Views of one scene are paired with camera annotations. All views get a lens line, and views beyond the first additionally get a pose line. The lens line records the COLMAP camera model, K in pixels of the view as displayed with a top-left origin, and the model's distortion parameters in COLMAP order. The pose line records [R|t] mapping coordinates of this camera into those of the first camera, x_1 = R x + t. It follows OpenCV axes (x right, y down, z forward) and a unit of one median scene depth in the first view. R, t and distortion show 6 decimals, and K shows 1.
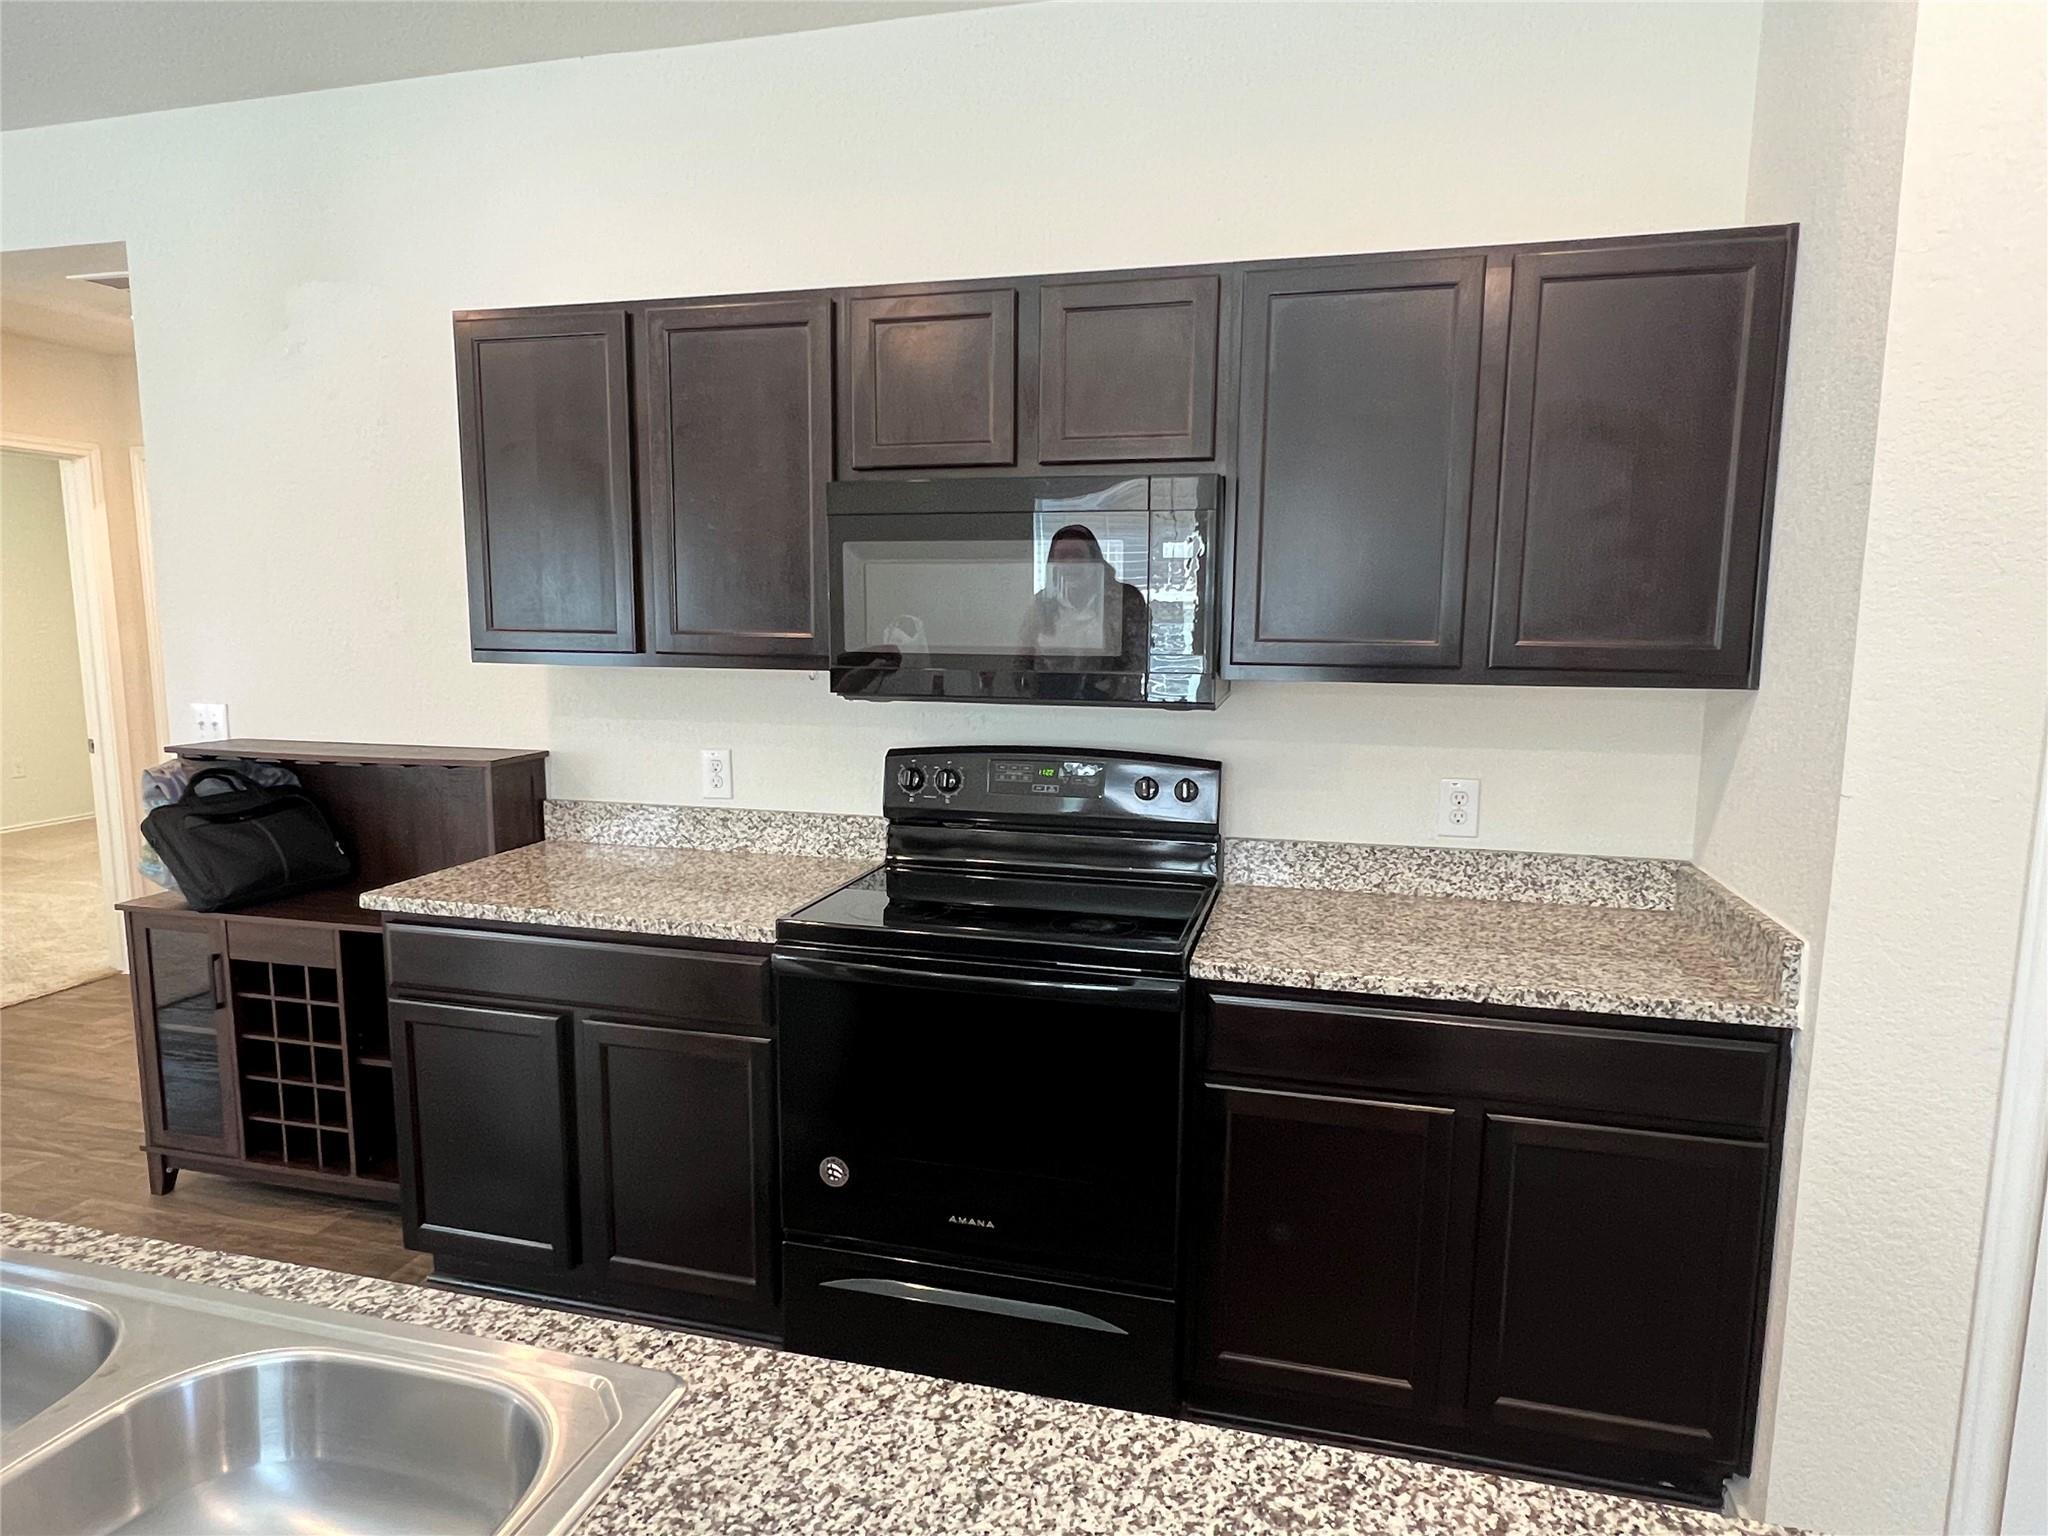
lens RADIAL K [[1191.8, 0, 1025.0], [0, 1191.8, 779.3], [0, 0, 1]] dist [-0.003420, 0.000821]
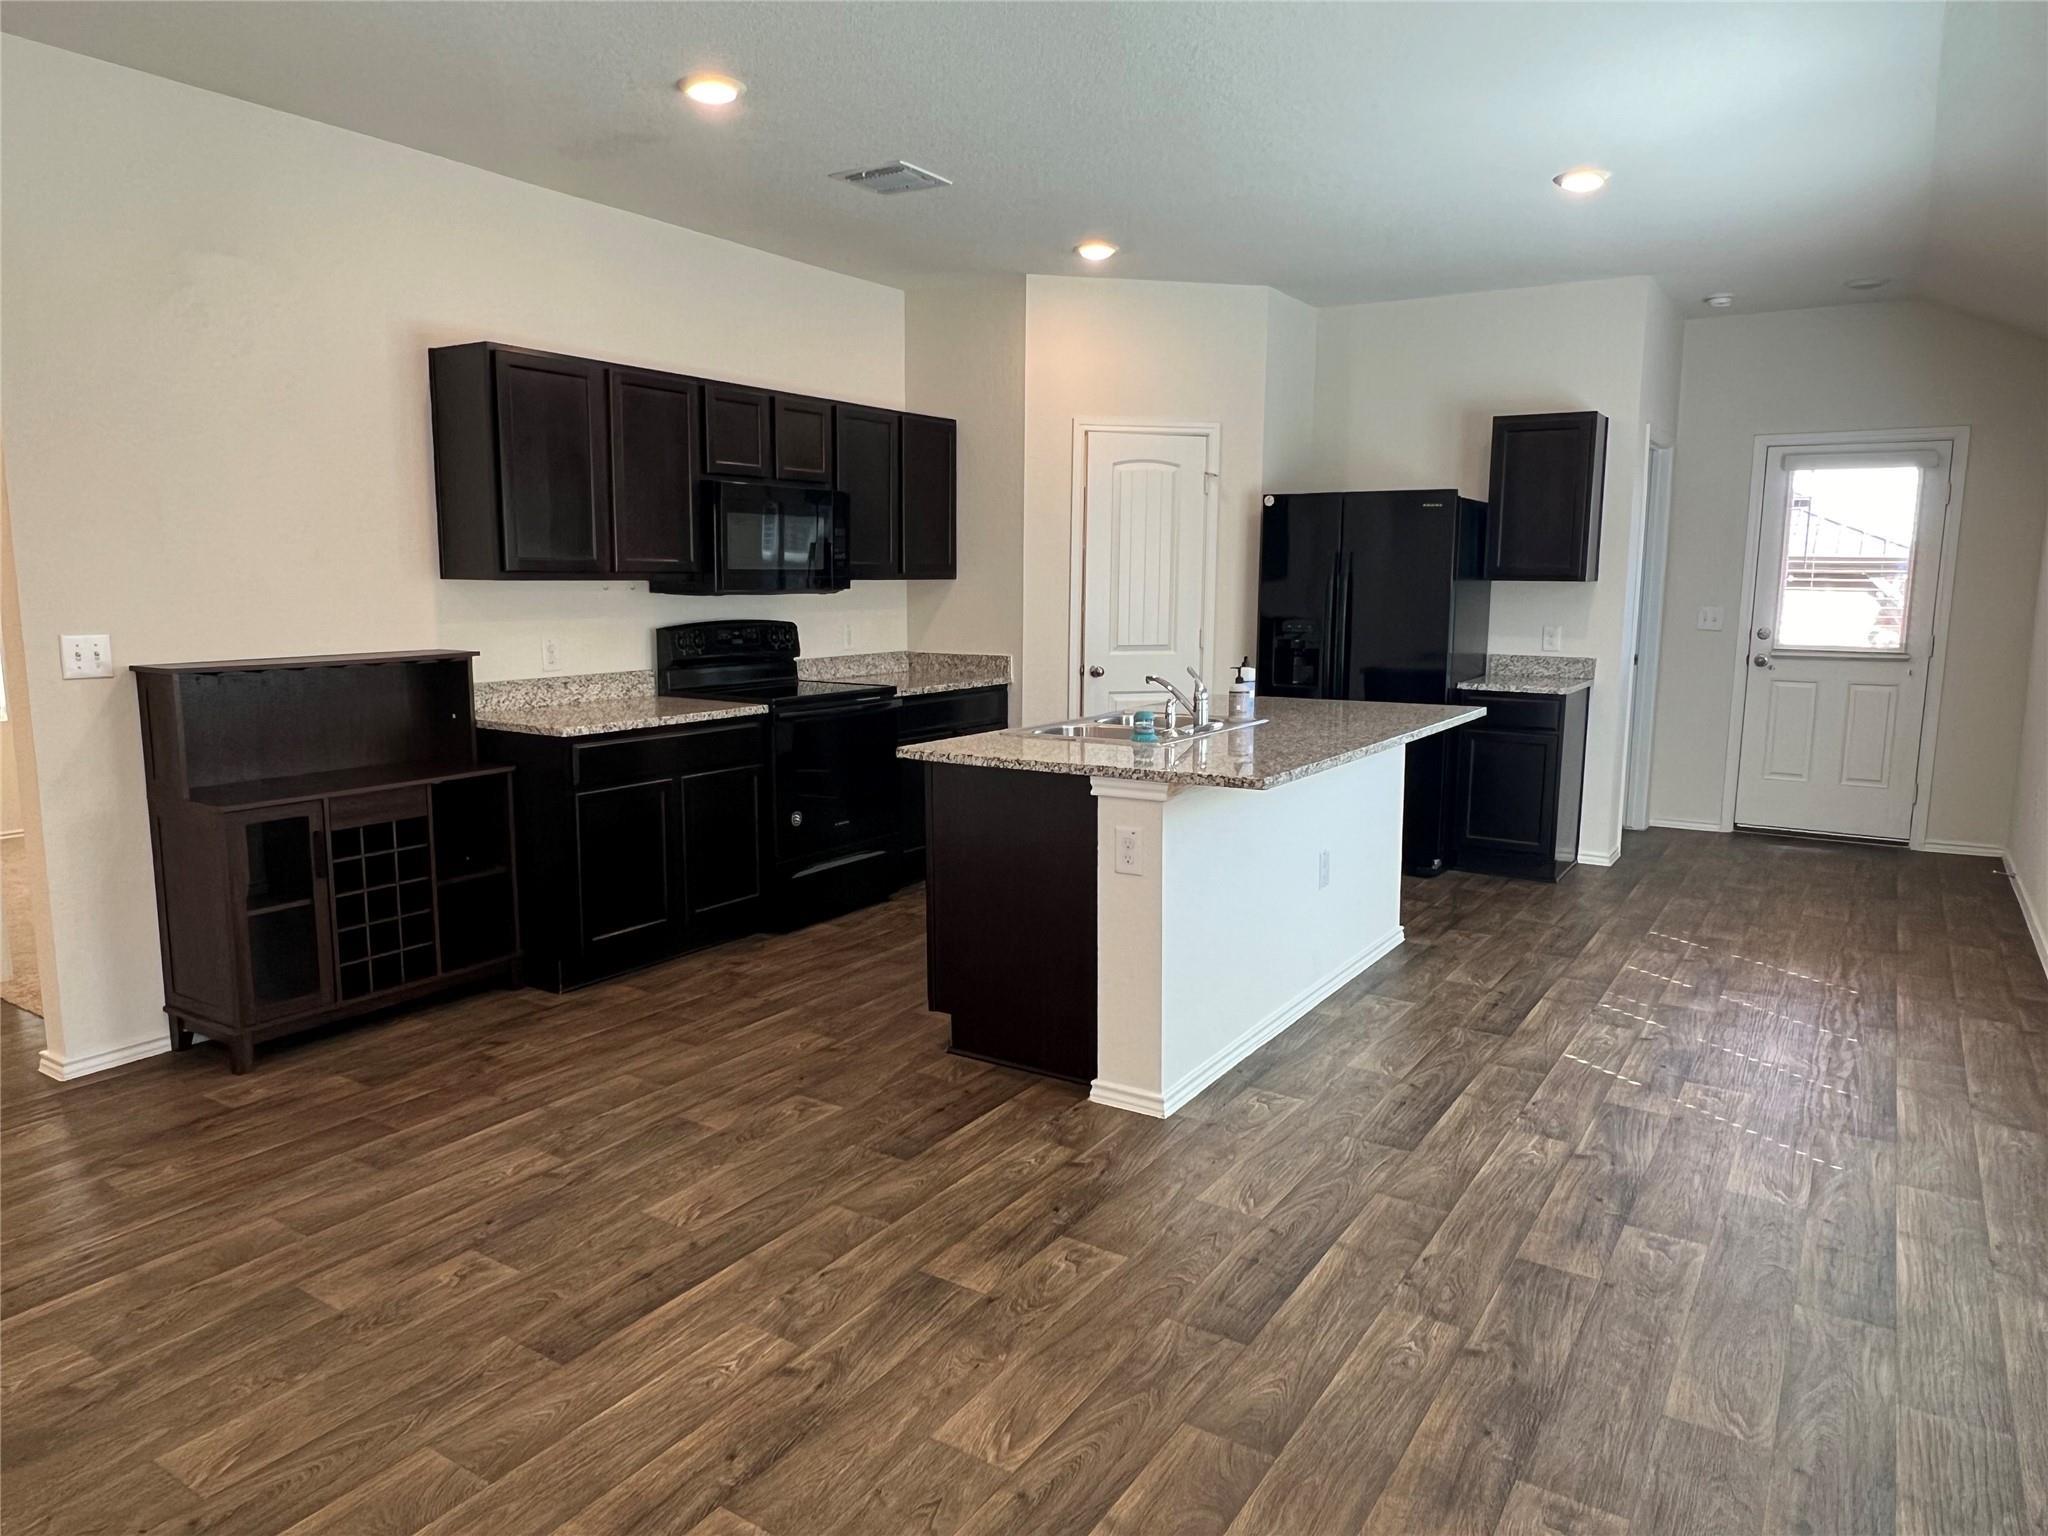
lens RADIAL K [[1323.4, 0, 1023.0], [0, 1323.4, 763.5], [0, 0, 1]] dist [-0.003650, -0.000507]
pose [[0.309568, -0.141043, 0.940359, -1.701317], [0.131285, 0.985807, 0.104640, 0.035318], [-0.941771, 0.091062, 0.323691, -0.097352]]
